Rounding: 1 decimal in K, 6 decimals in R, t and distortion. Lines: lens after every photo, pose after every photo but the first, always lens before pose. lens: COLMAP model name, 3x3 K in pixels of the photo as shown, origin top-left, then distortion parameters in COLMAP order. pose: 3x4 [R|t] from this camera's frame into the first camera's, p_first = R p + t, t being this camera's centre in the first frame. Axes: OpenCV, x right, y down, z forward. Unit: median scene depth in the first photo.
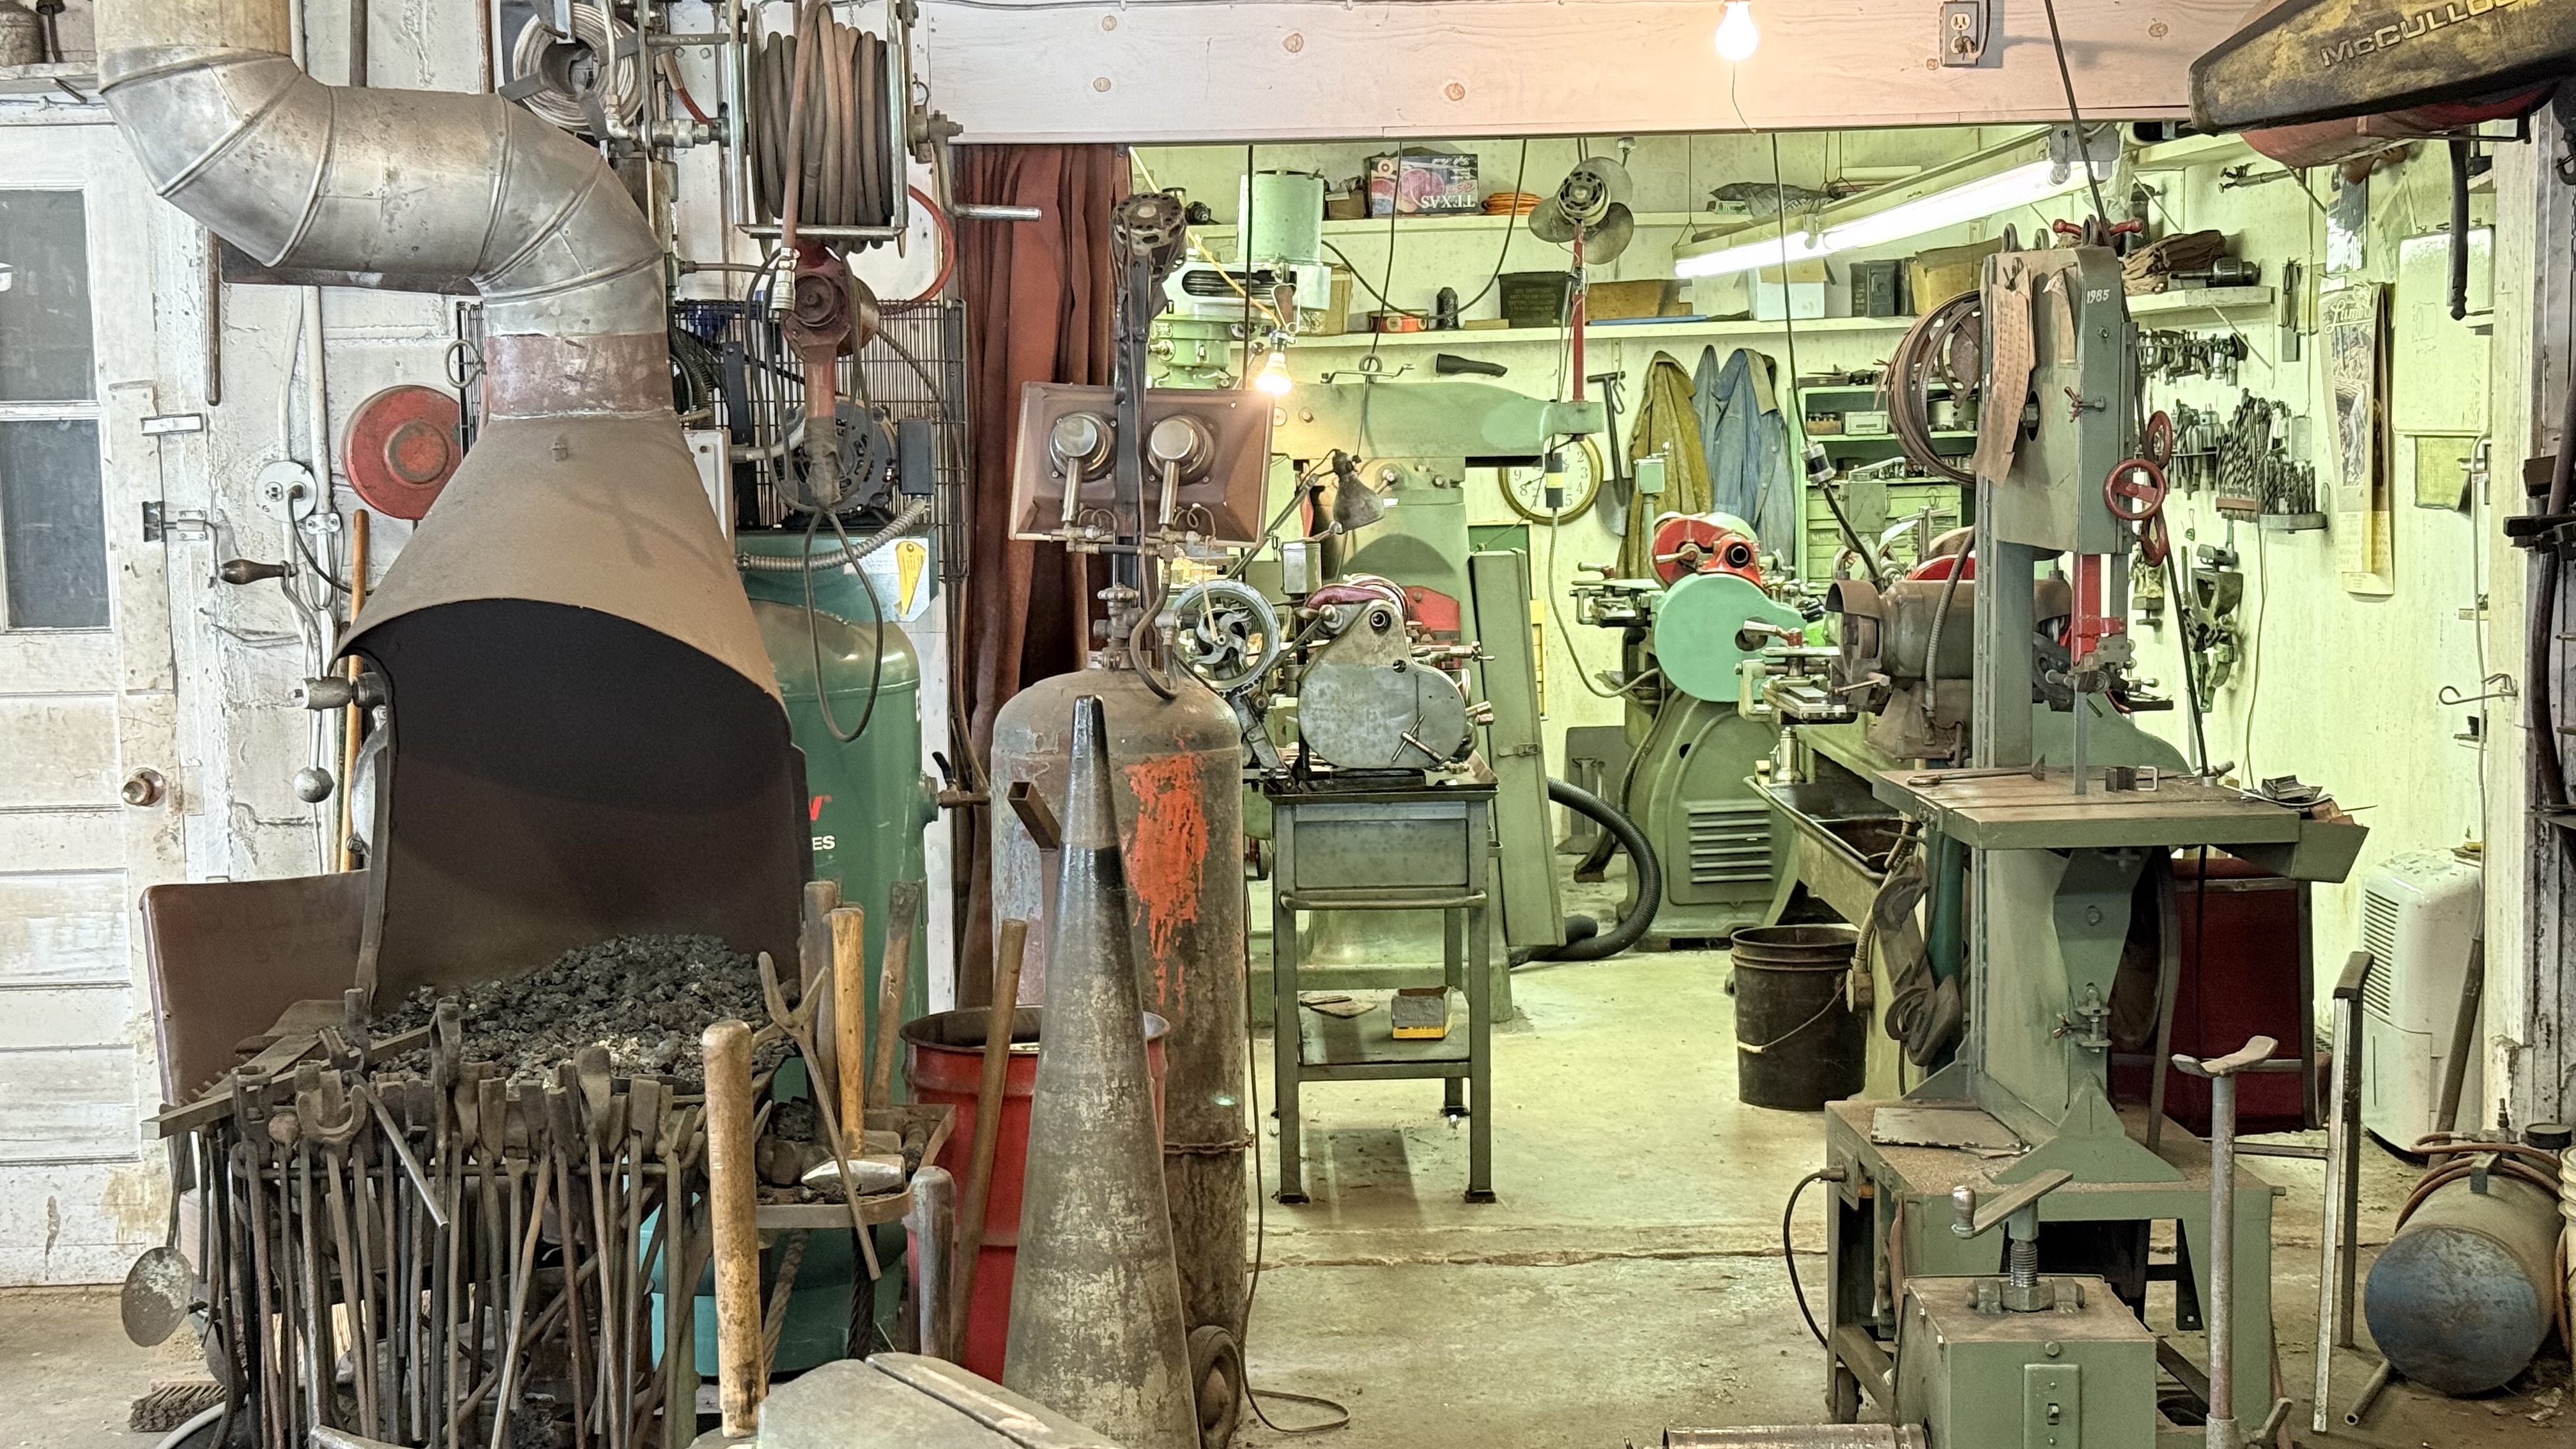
lens RADIAL K [[3380.9, 0, 1288.0], [0, 3380.9, 724.5], [0, 0, 1]] dist [0.091484, 0.000626]
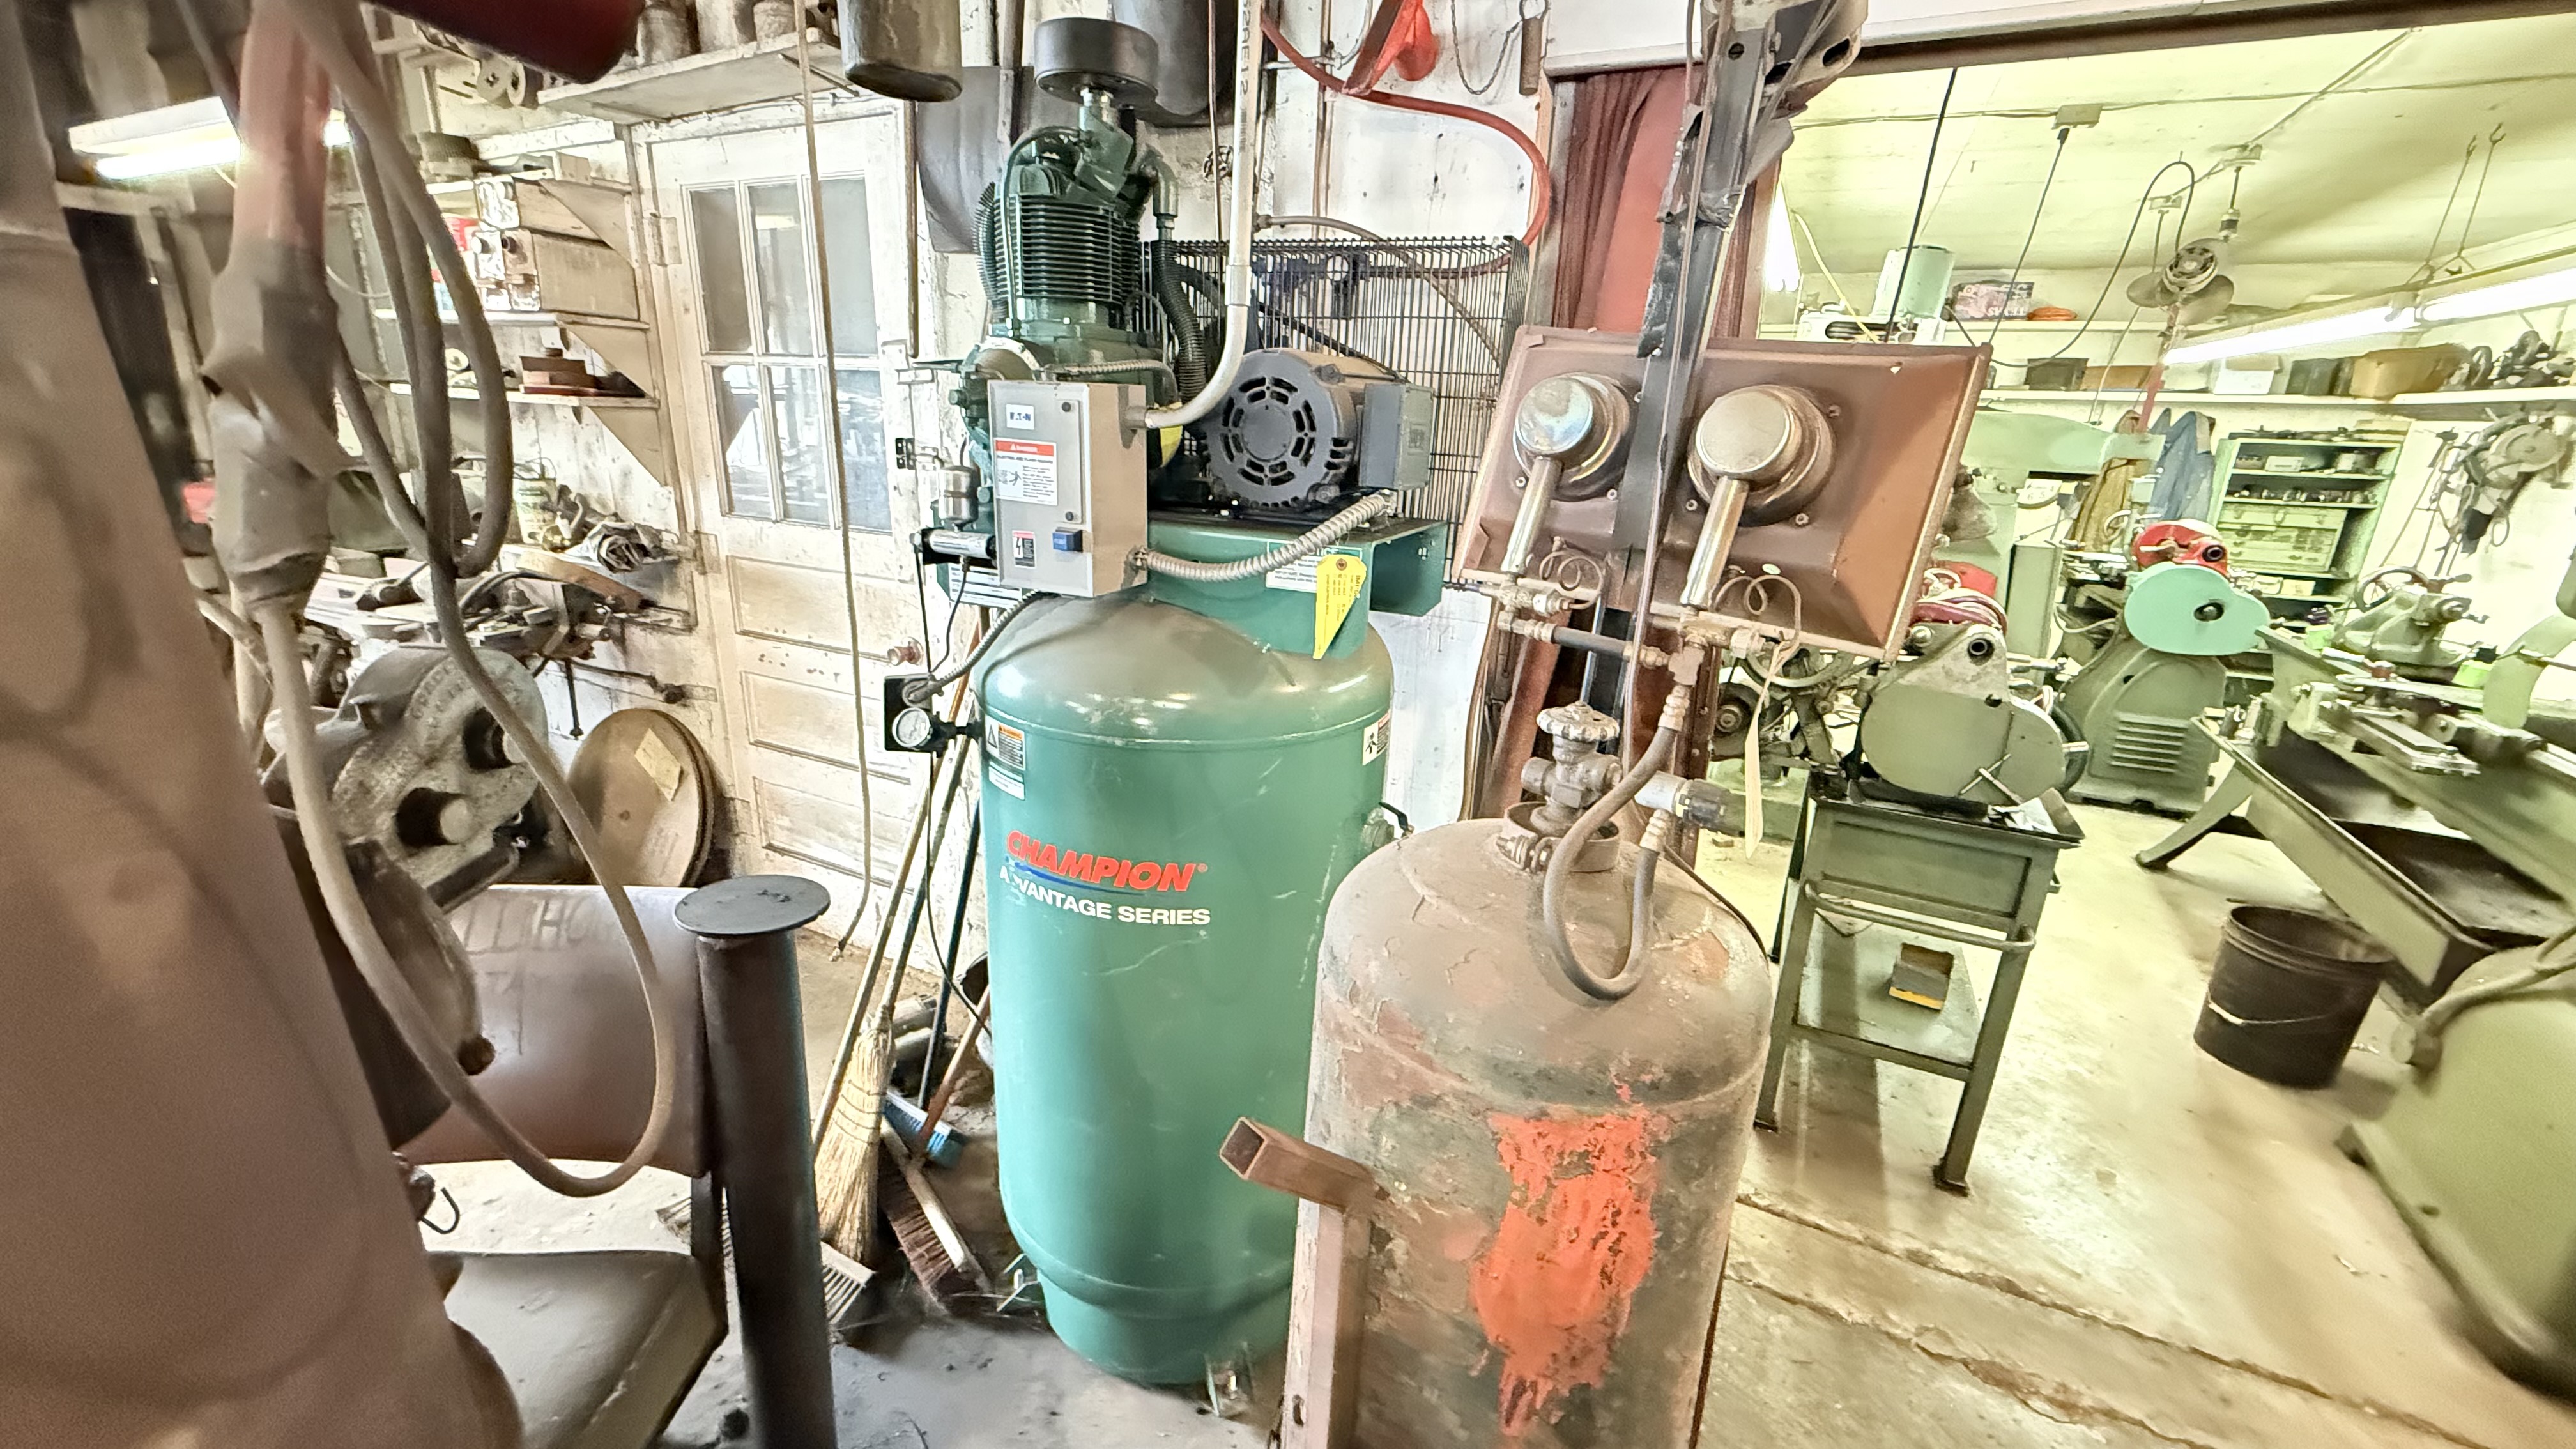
lens RADIAL K [[1012.2, 0, 1288.5], [0, 1012.2, 718.3], [0, 0, 1]] dist [-0.002180, -0.000352]
pose [[0.878460, 0.188584, -0.439026, -0.015355], [-0.100148, 0.971079, 0.216738, -0.053266], [0.467202, -0.146428, 0.871941, 0.643478]]
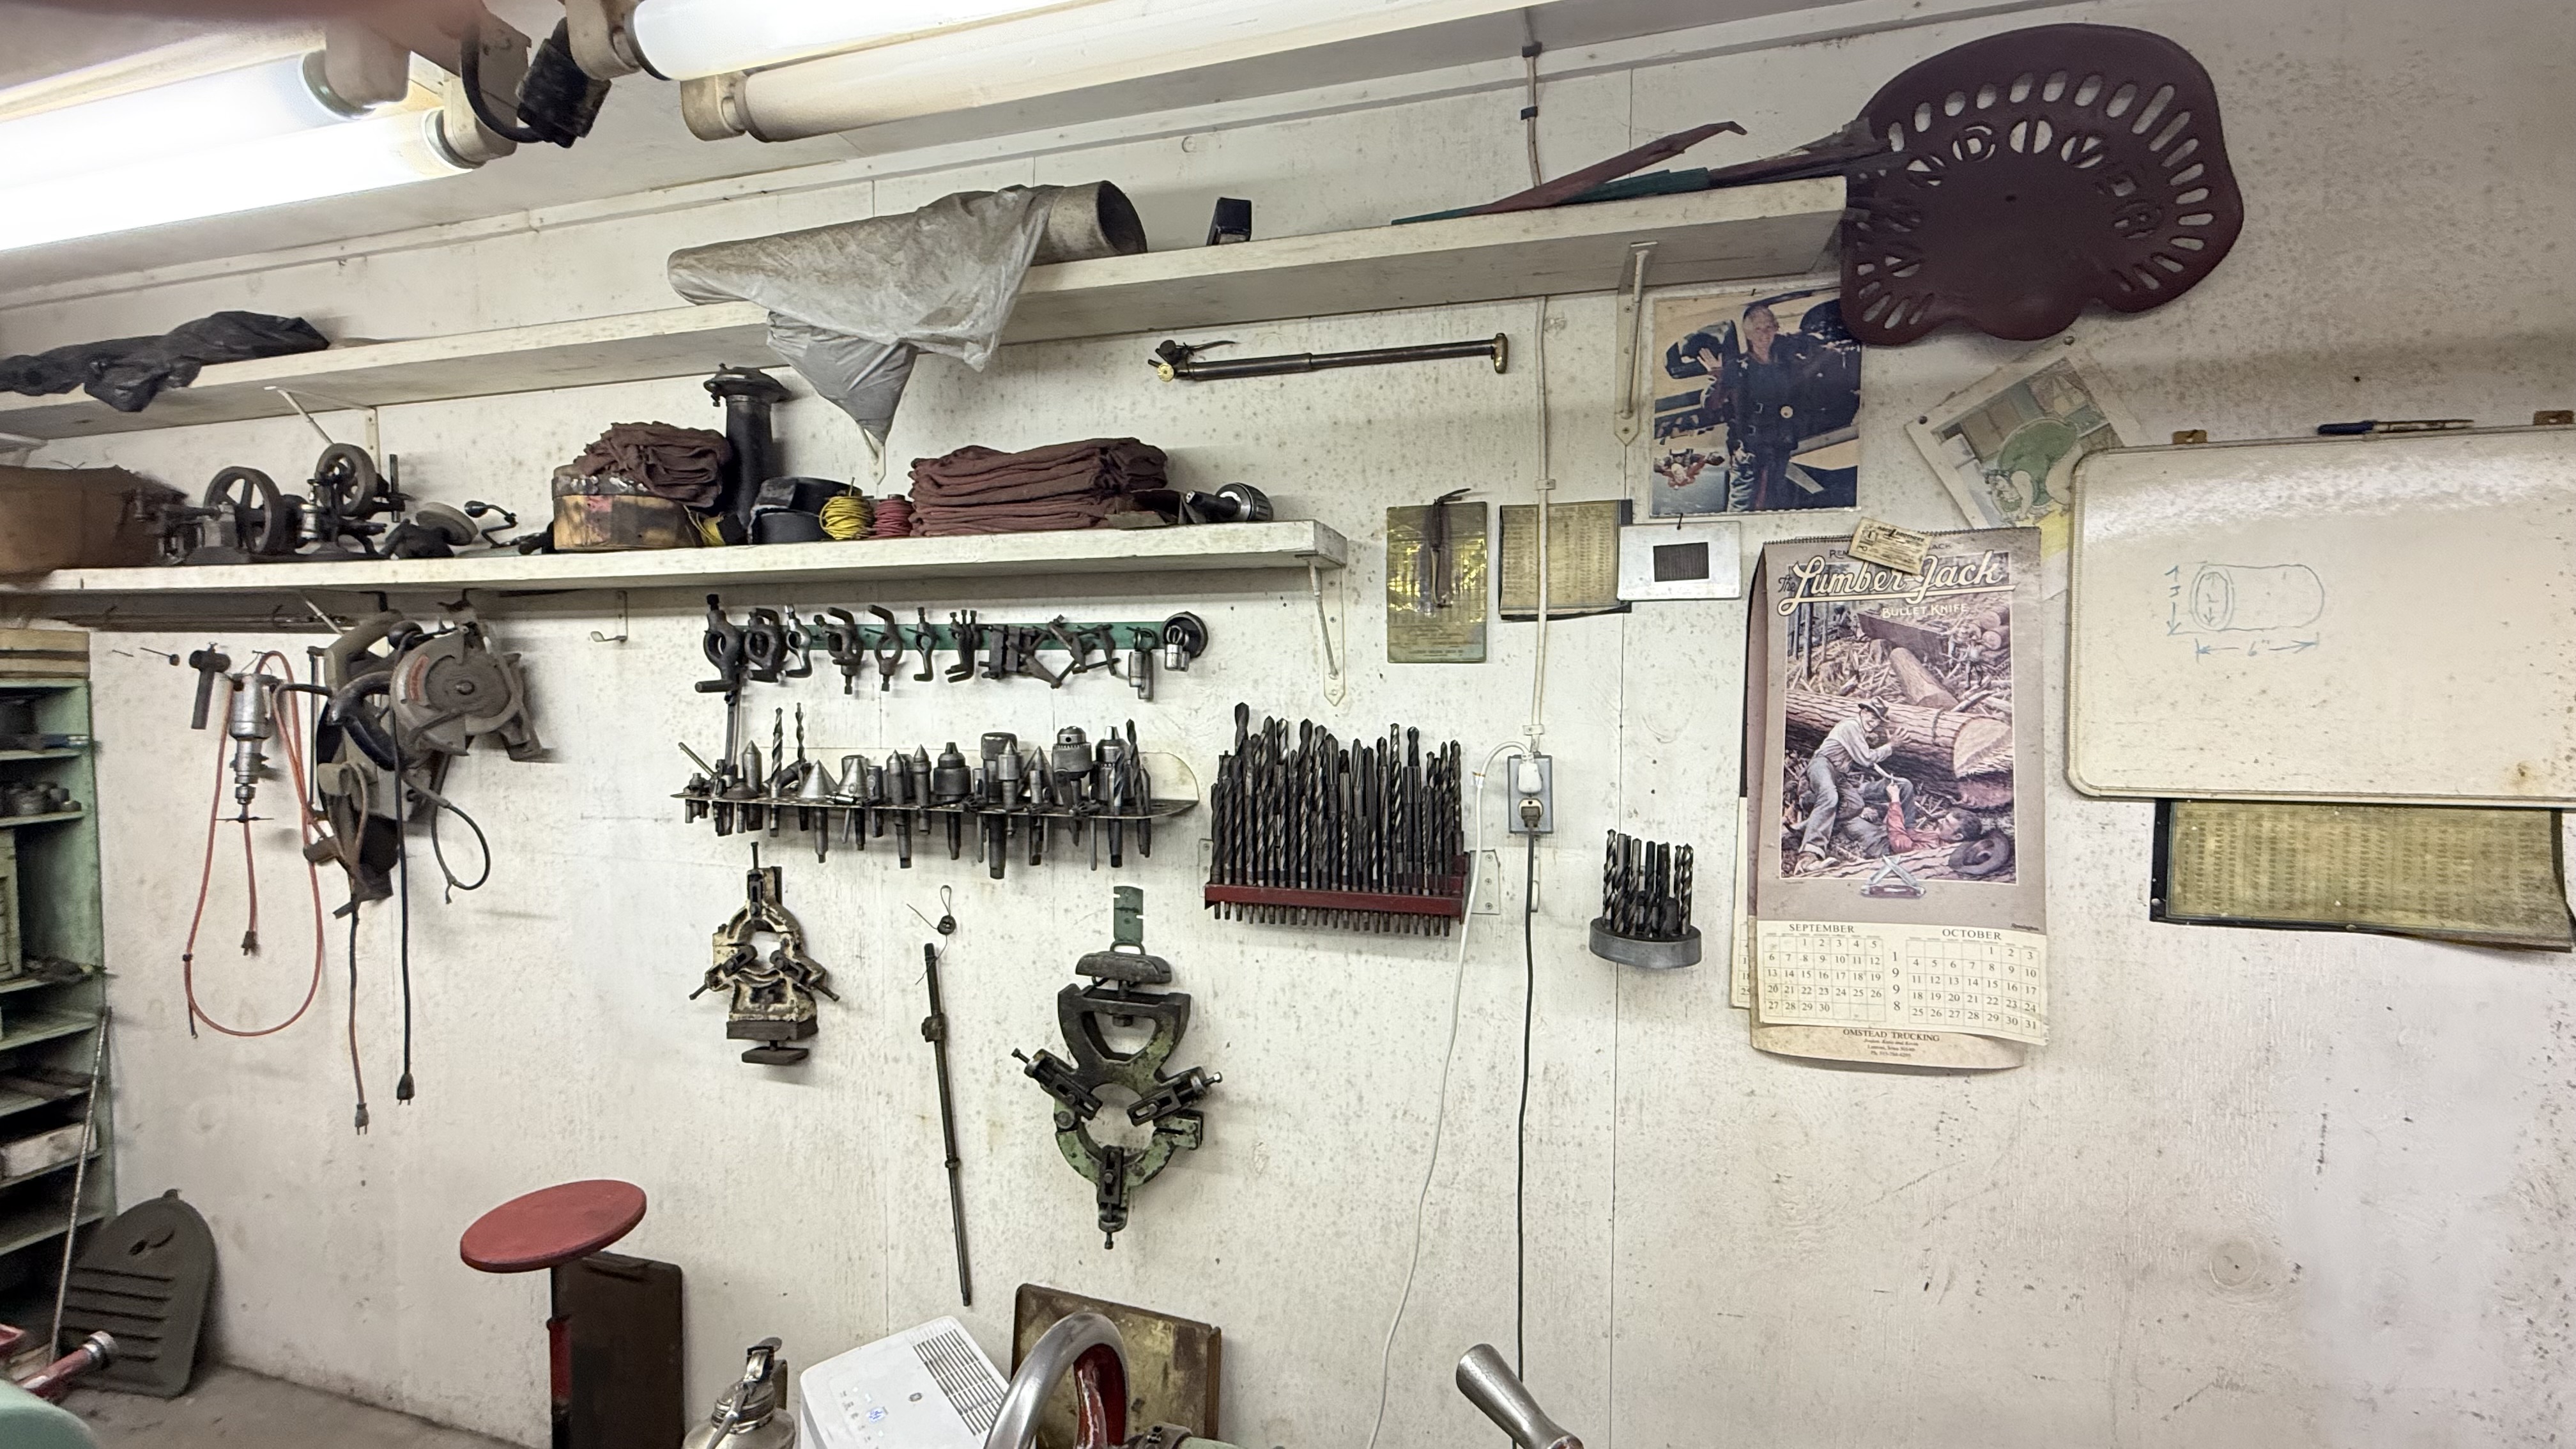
lens RADIAL K [[1012.2, 0, 1288.5], [0, 1012.2, 718.3], [0, 0, 1]] dist [-0.002180, -0.000352]
pose [[0.277256, -0.020173, 0.960584, 0.146033], [0.085308, 0.996348, -0.003699, -0.131193], [-0.957001, 0.082971, 0.277965, 1.302237]]
